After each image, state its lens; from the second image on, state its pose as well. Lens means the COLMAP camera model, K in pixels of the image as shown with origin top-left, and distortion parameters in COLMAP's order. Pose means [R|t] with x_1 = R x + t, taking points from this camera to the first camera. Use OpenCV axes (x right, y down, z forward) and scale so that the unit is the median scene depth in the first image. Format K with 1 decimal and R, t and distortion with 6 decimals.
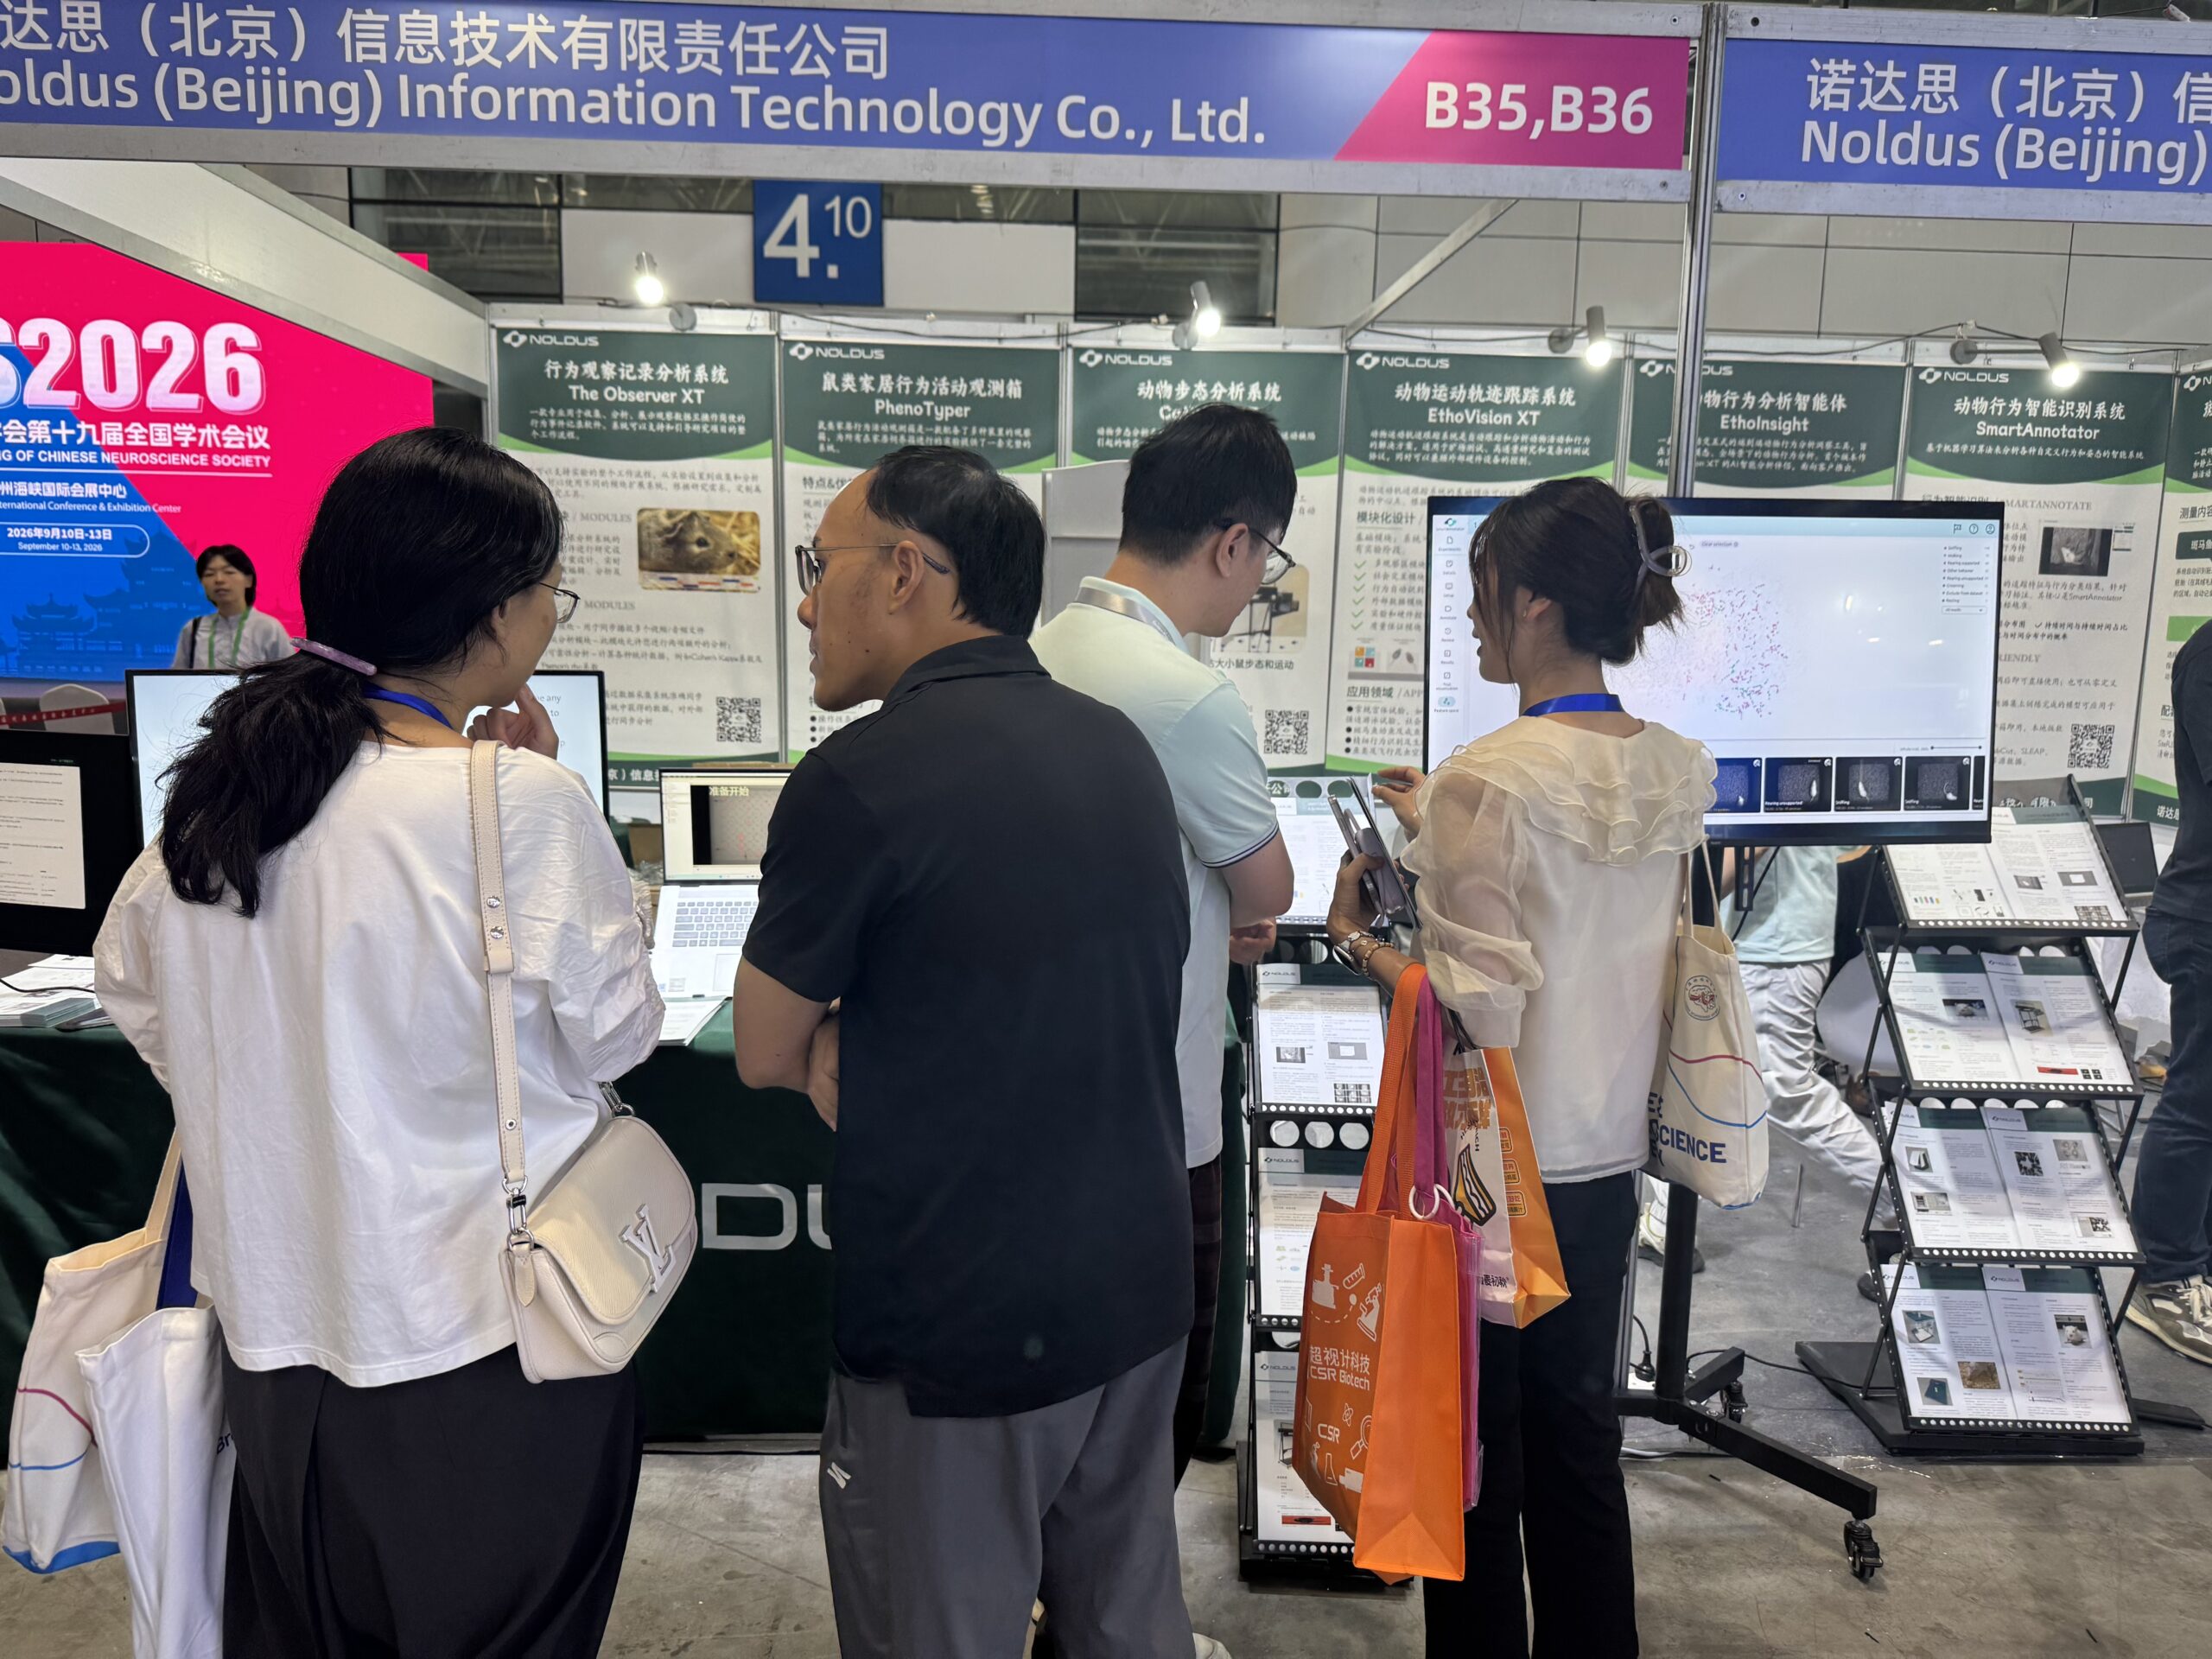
lens RADIAL K [[1602.2, 0, 1106.0], [0, 1602.2, 829.5], [0, 0, 1]] dist [0.000093, 0.002519]
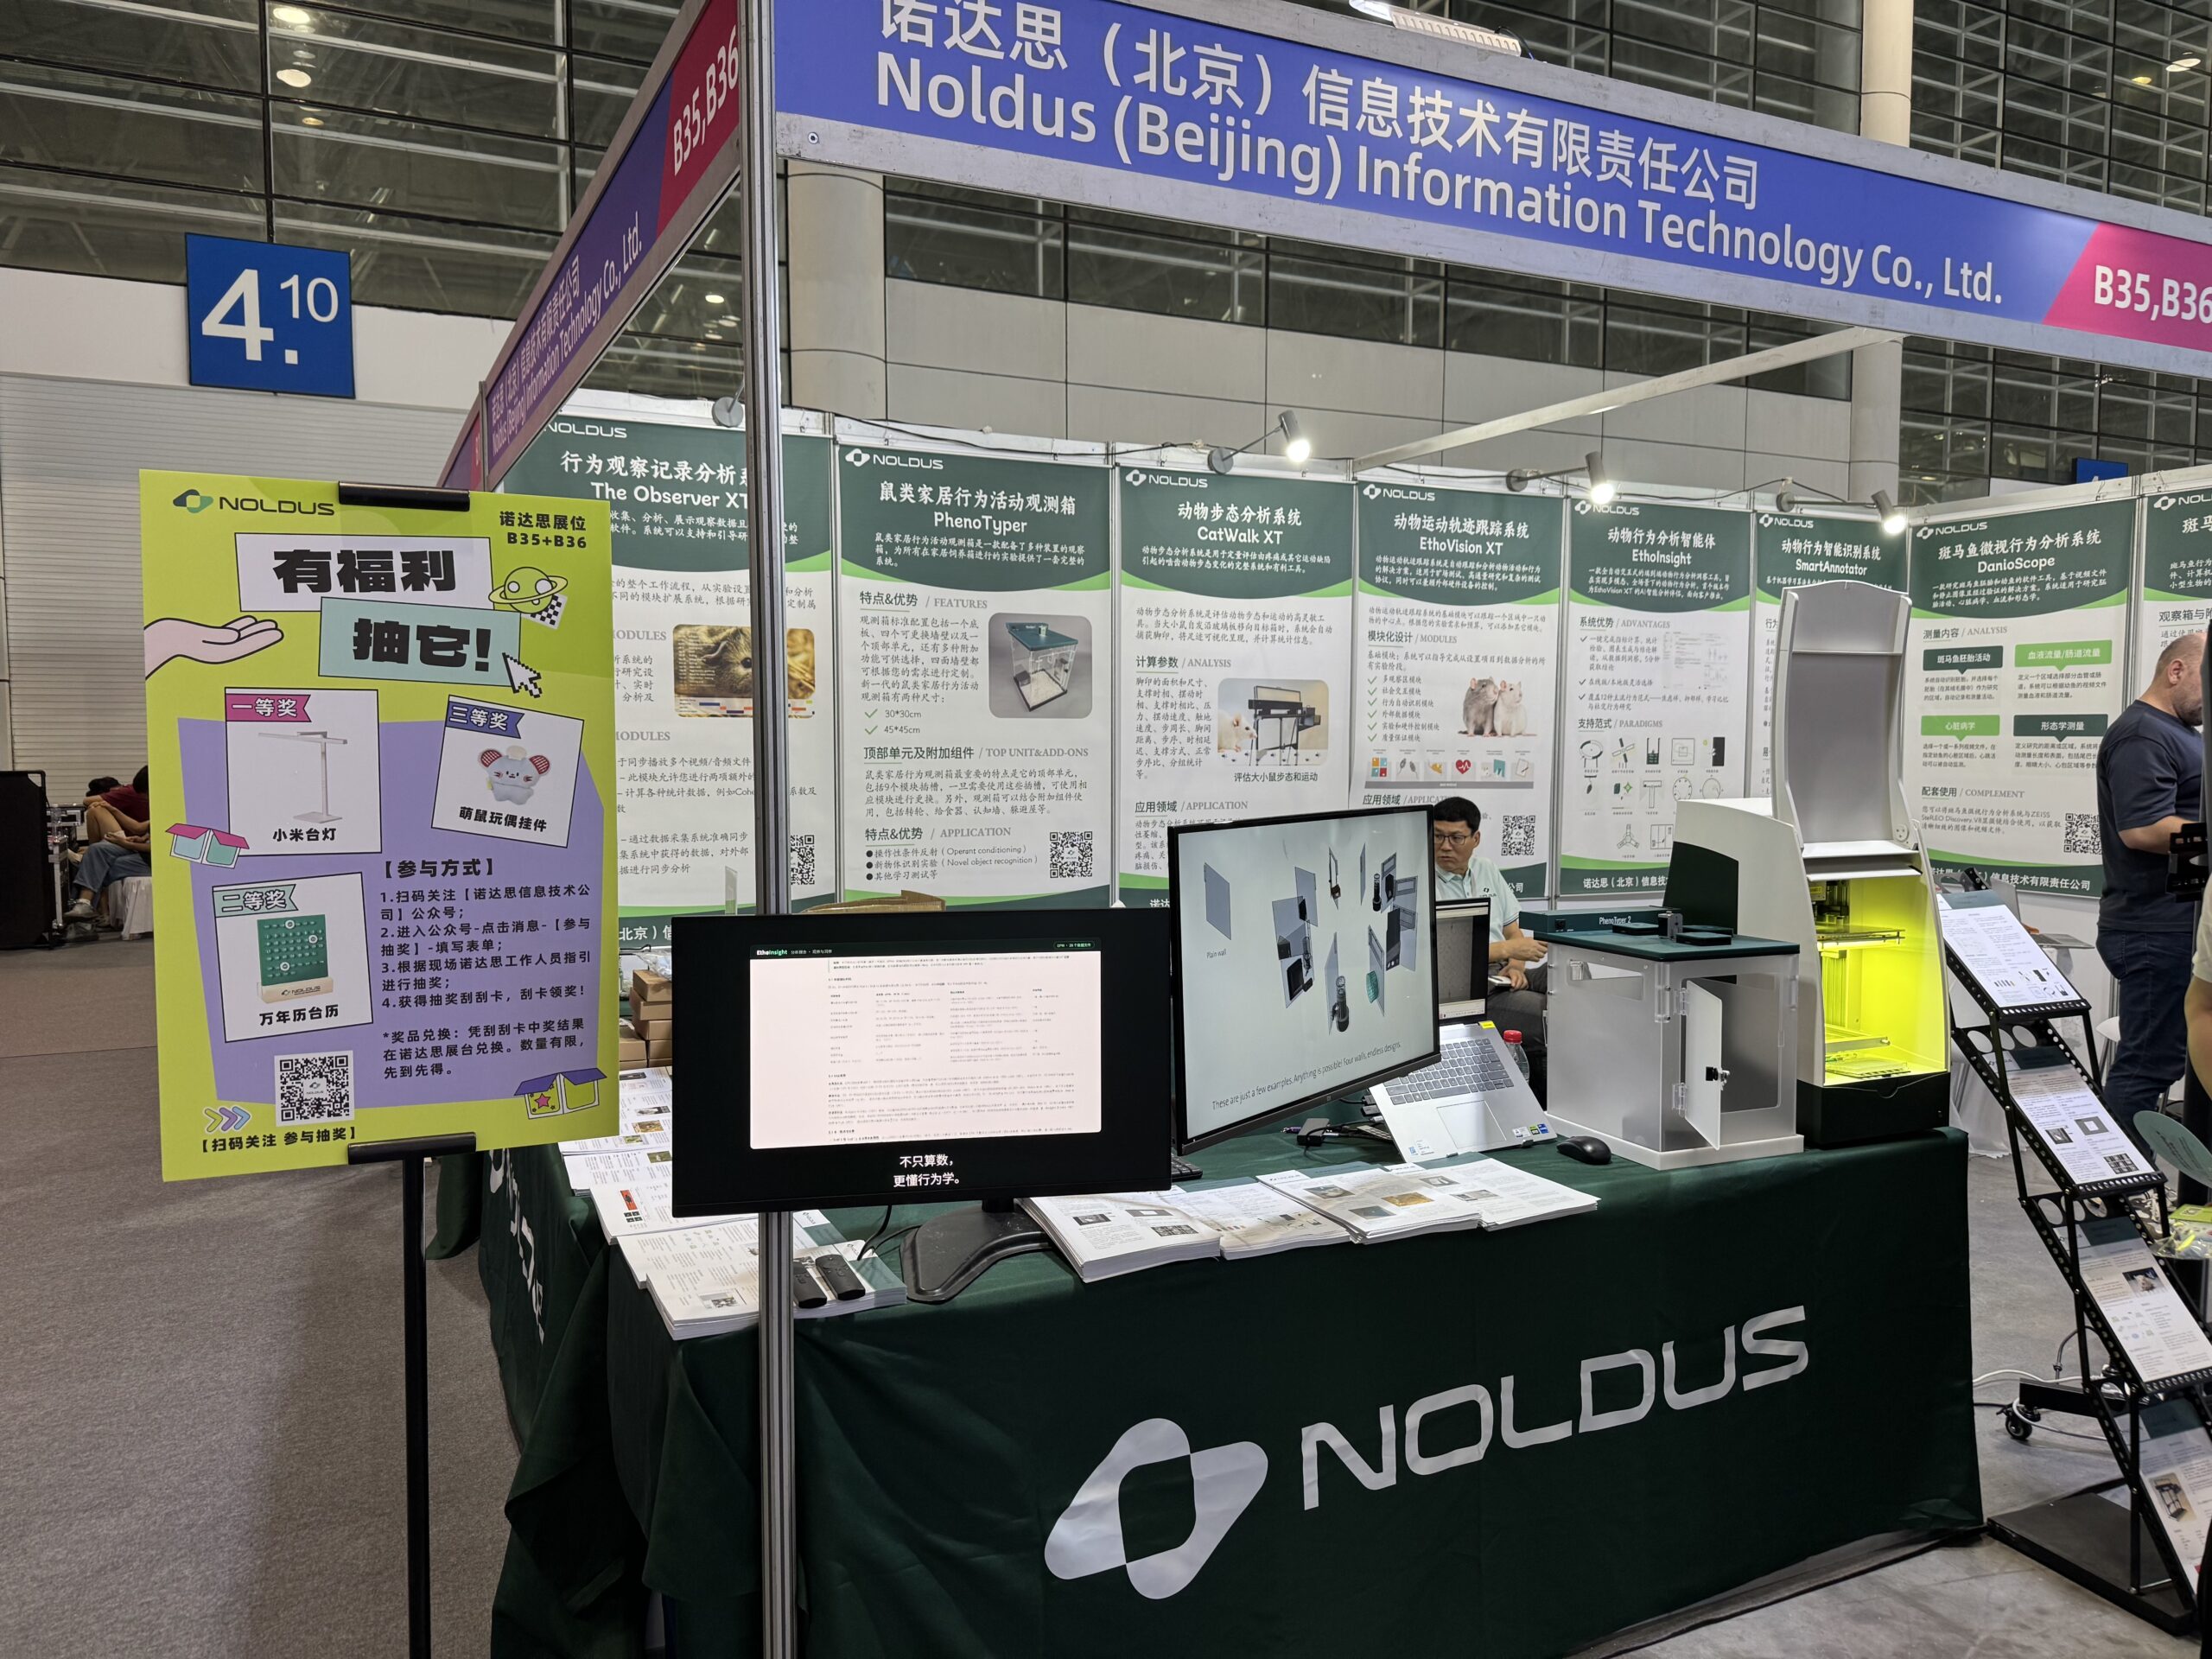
lens RADIAL K [[1575.6, 0, 1106.0], [0, 1575.6, 829.5], [0, 0, 1]] dist [0.028566, -0.026228]
pose [[0.906848, -0.049902, 0.418493, -0.450403], [0.079170, 0.995459, -0.052855, -0.026092], [-0.413955, 0.081063, 0.906681, 0.135757]]
